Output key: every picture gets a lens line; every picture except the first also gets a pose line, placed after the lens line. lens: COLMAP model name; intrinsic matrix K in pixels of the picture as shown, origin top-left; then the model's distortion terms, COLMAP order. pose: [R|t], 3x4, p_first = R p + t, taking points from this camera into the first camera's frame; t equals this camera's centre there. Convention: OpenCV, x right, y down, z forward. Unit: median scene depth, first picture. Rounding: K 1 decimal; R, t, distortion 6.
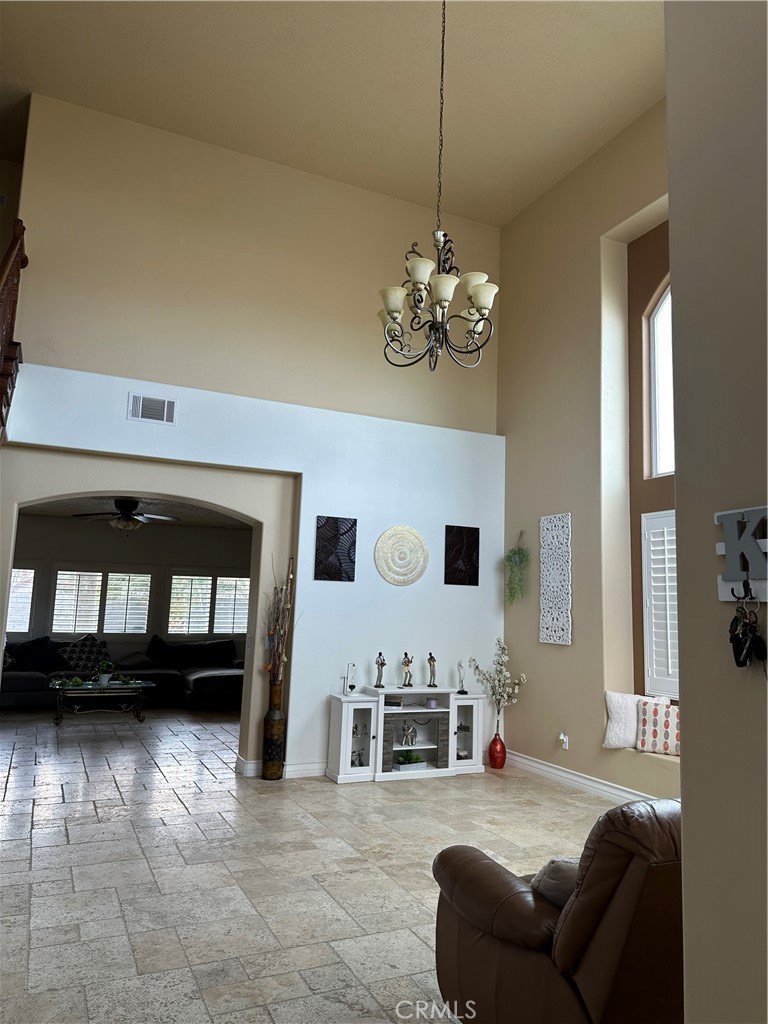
lens RADIAL K [[705.0, 0, 384.0], [0, 705.0, 512.0], [0, 0, 1]] dist [0.061891, -0.070984]
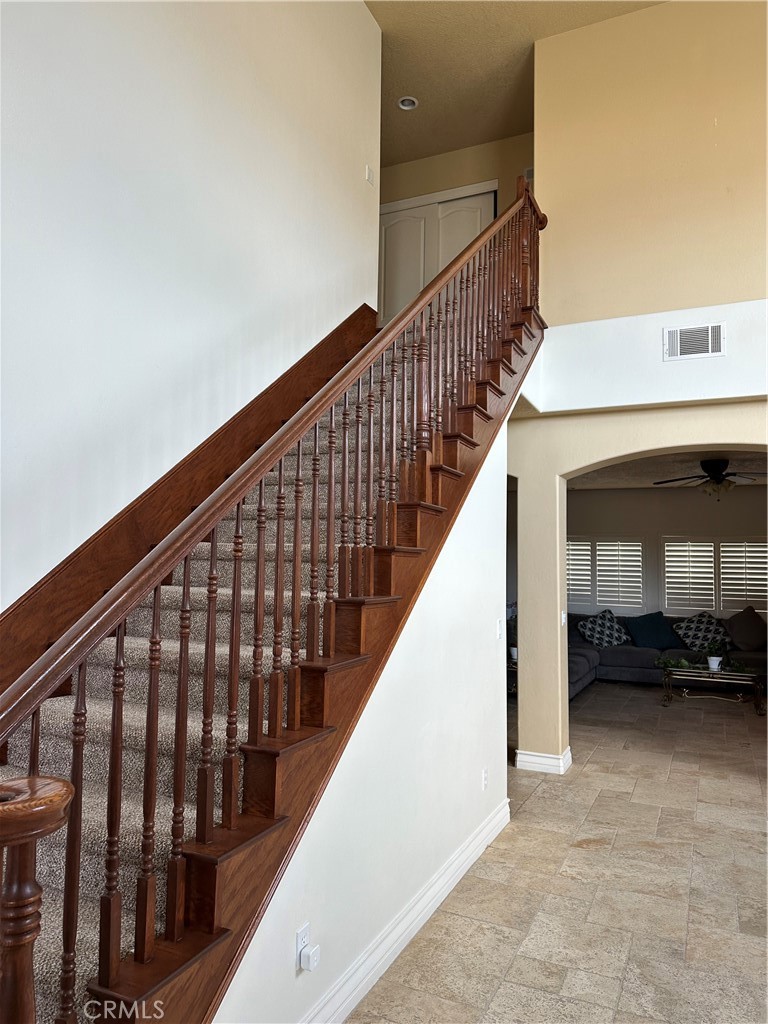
lens RADIAL K [[705.0, 0, 384.0], [0, 705.0, 512.0], [0, 0, 1]] dist [0.061891, -0.070984]
pose [[0.643008, -0.070761, -0.762583, 0.057669], [0.099684, 0.994985, -0.008273, 0.021724], [0.759344, -0.070697, 0.646837, 0.194130]]
